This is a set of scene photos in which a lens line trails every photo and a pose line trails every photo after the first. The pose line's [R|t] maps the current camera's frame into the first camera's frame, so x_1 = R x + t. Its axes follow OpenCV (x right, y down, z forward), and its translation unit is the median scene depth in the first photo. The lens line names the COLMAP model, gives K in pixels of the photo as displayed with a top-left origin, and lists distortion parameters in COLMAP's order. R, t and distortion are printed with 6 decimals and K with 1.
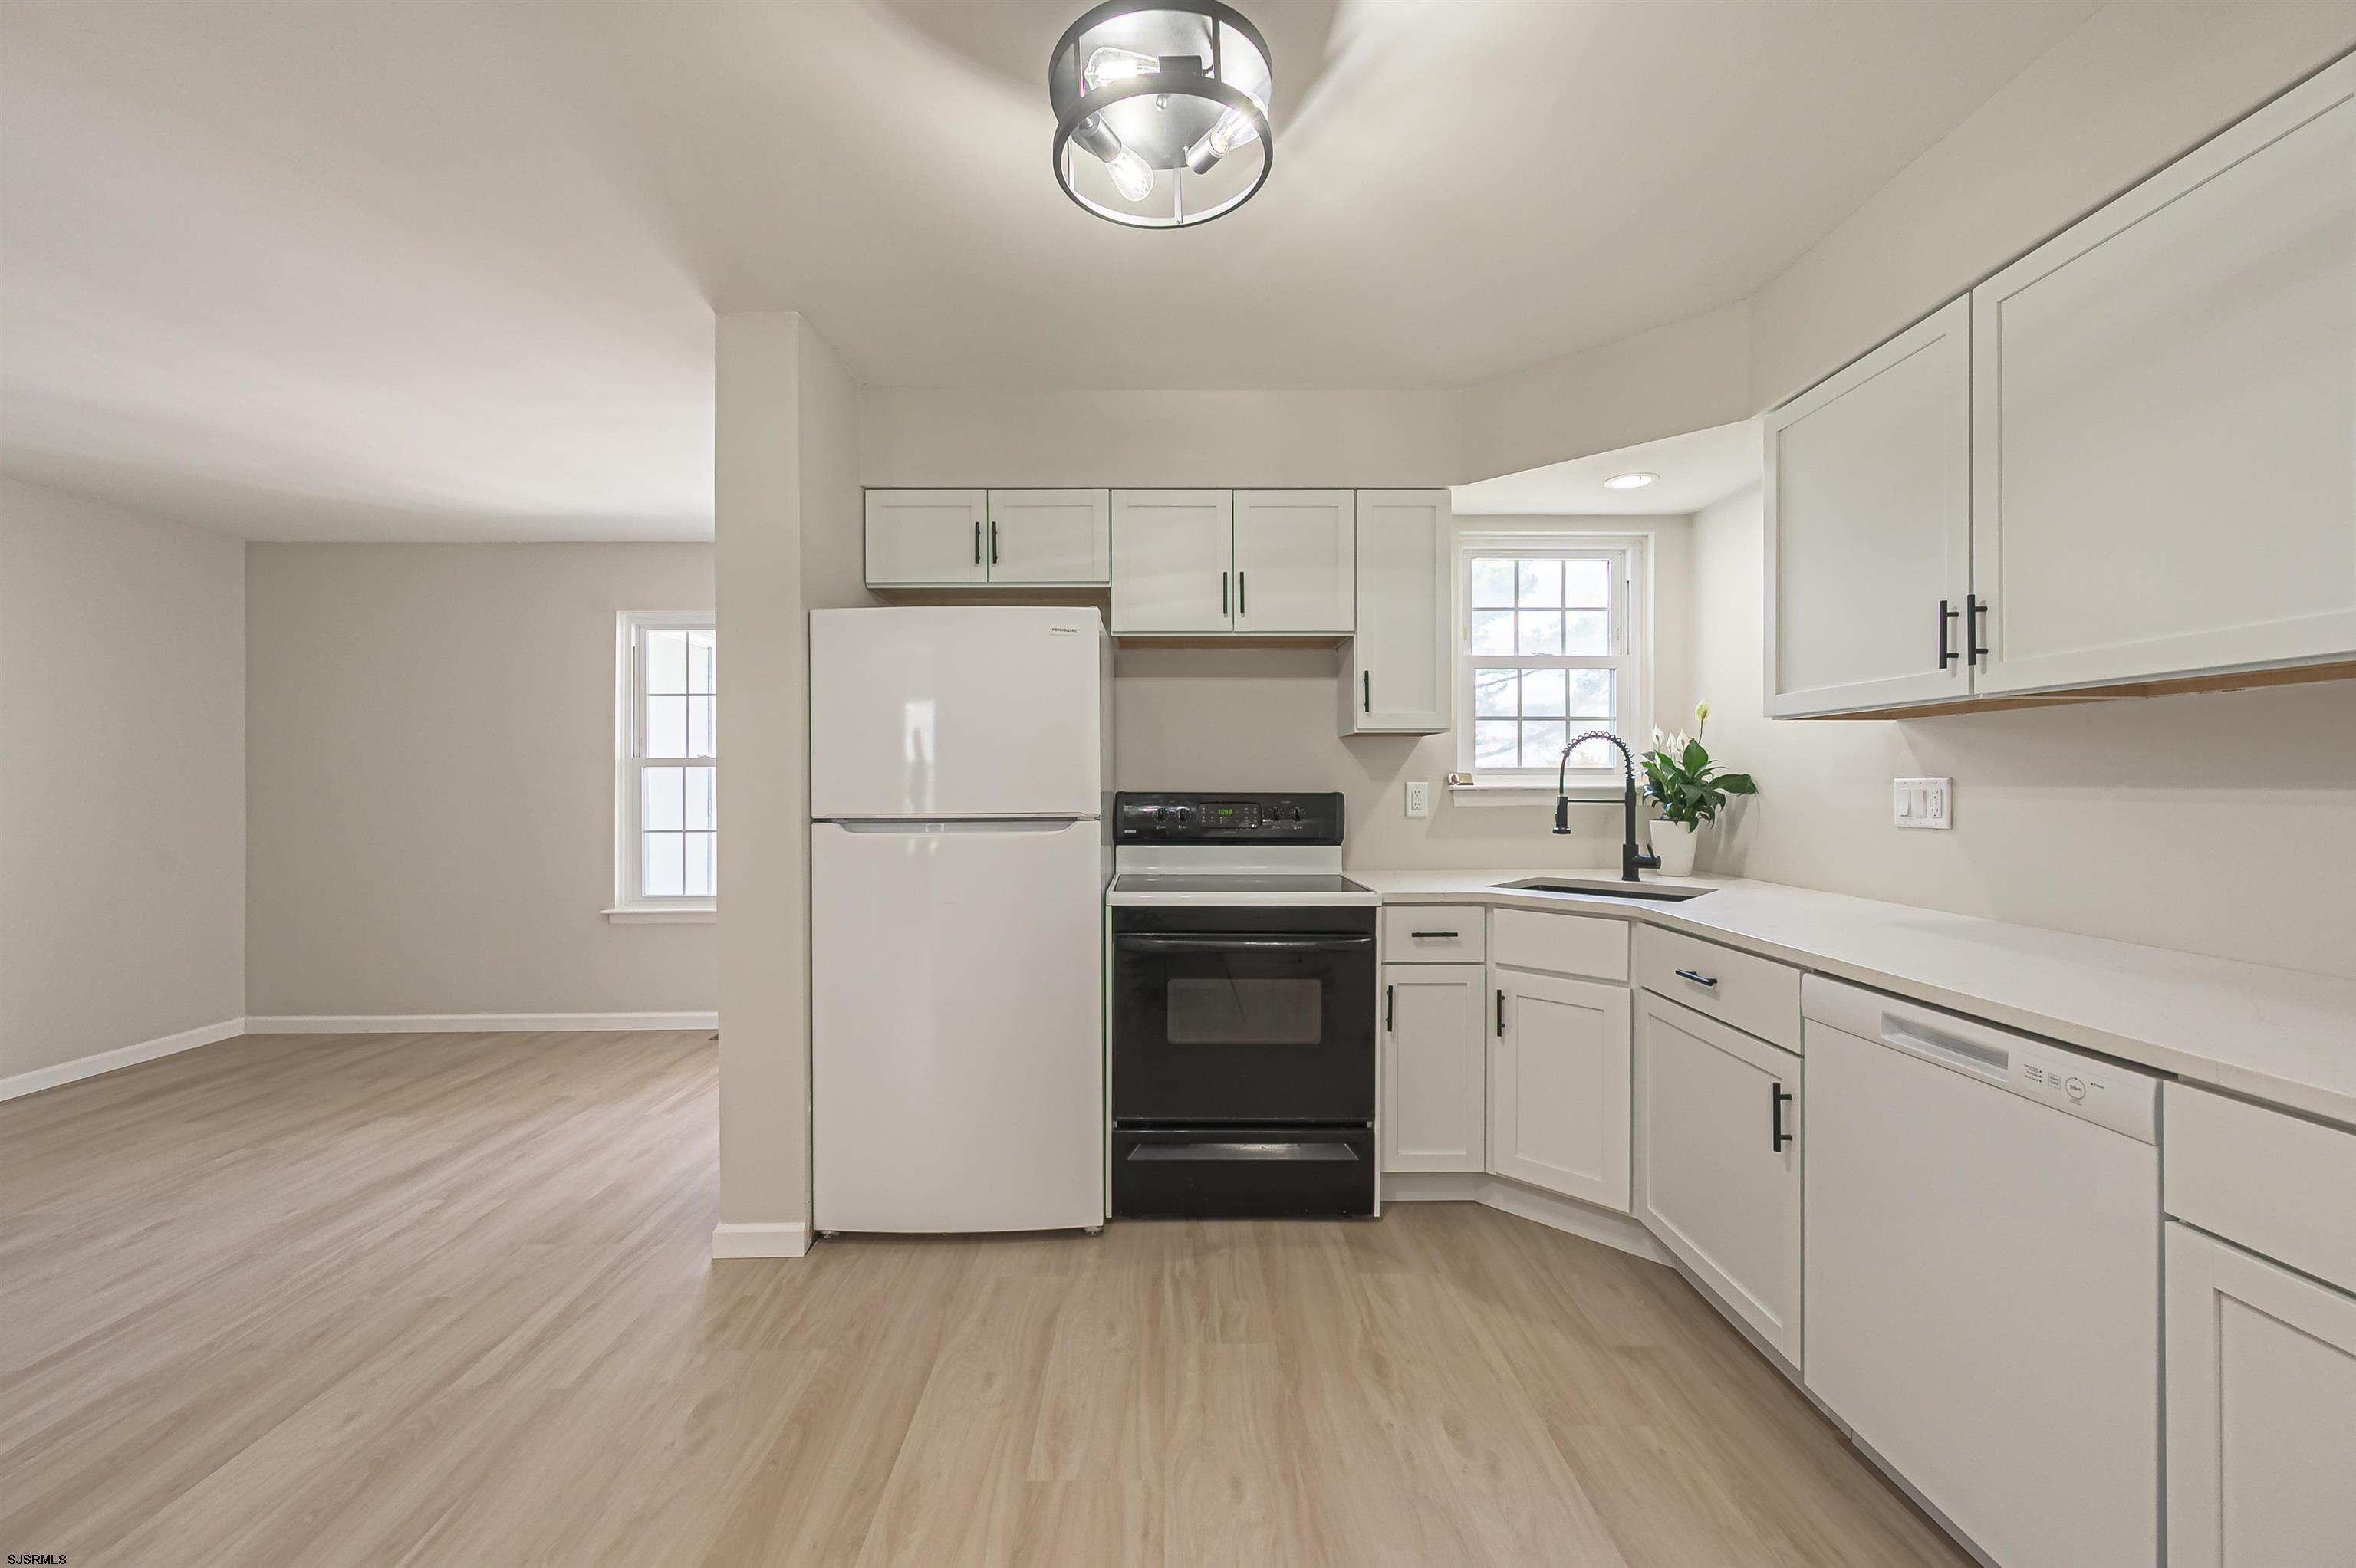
lens RADIAL K [[928.7, 0, 1178.0], [0, 928.7, 784.0], [0, 0, 1]] dist [-0.000576, -0.000053]
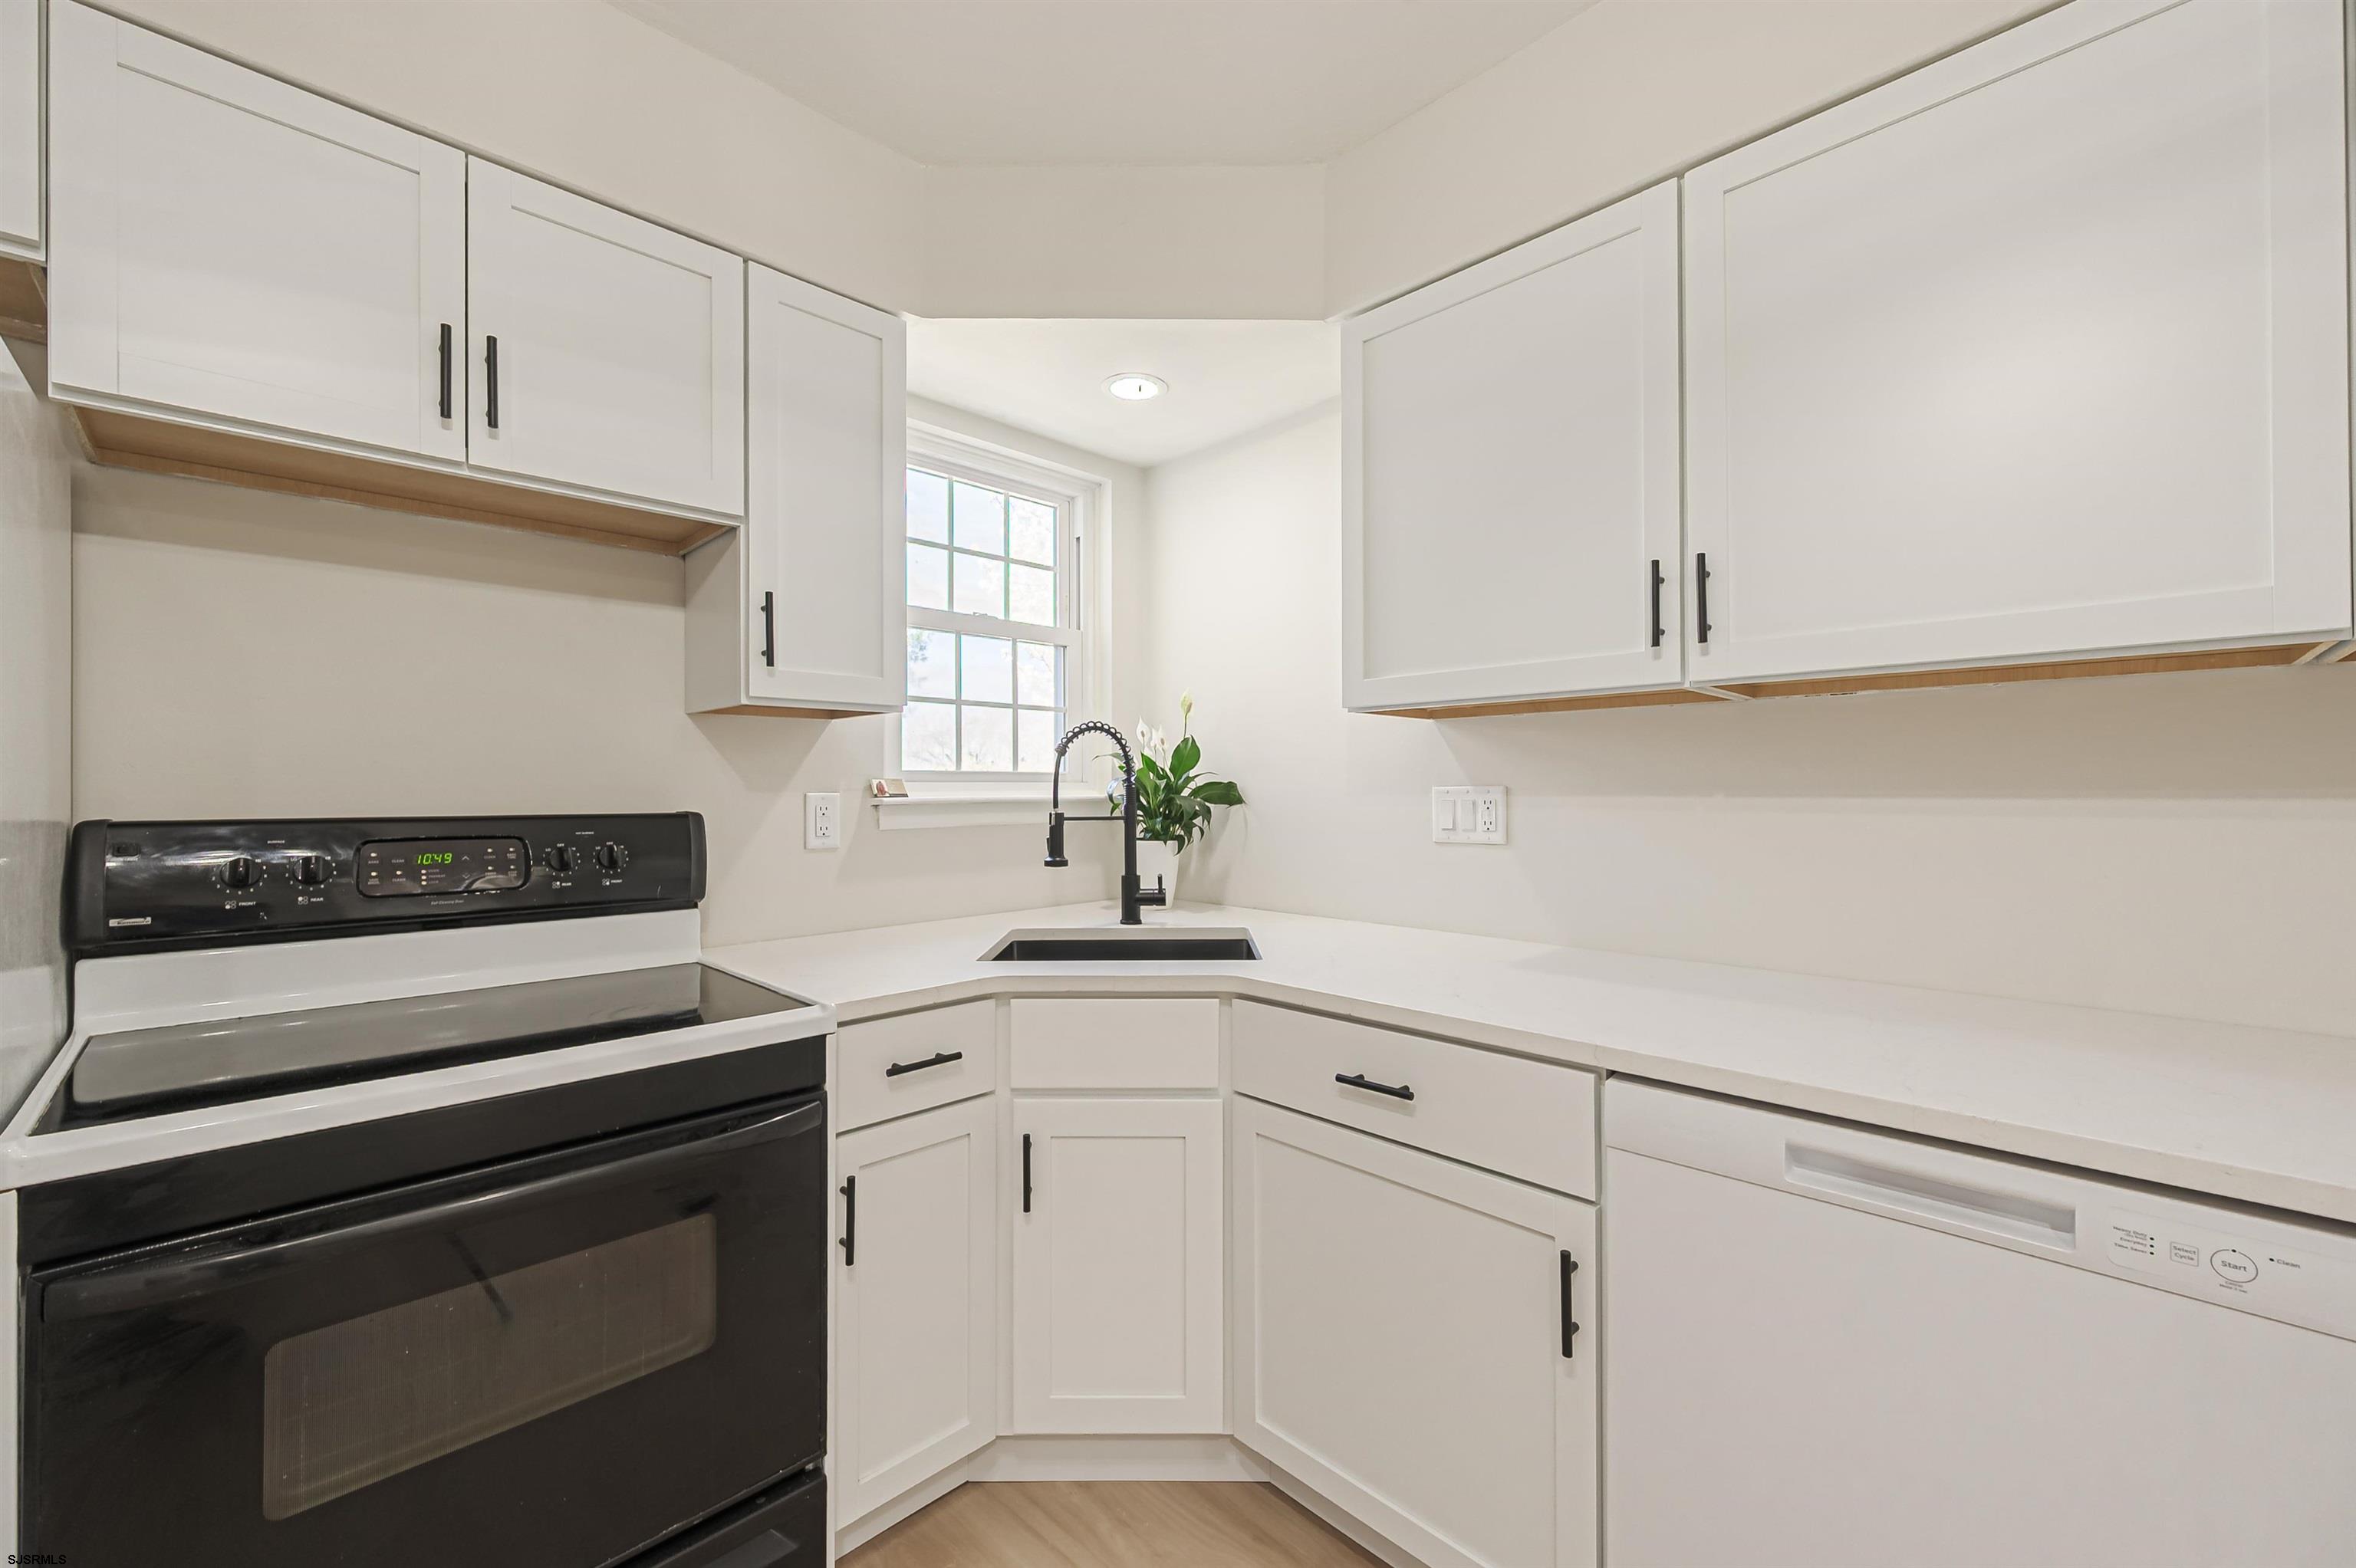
lens RADIAL K [[928.7, 0, 1178.0], [0, 928.7, 784.0], [0, 0, 1]] dist [-0.000576, -0.000053]
pose [[0.717986, 0.002058, 0.696055, -0.006005], [0.003848, 0.999969, -0.006927, -0.003037], [-0.696047, 0.007652, 0.717955, 0.454504]]
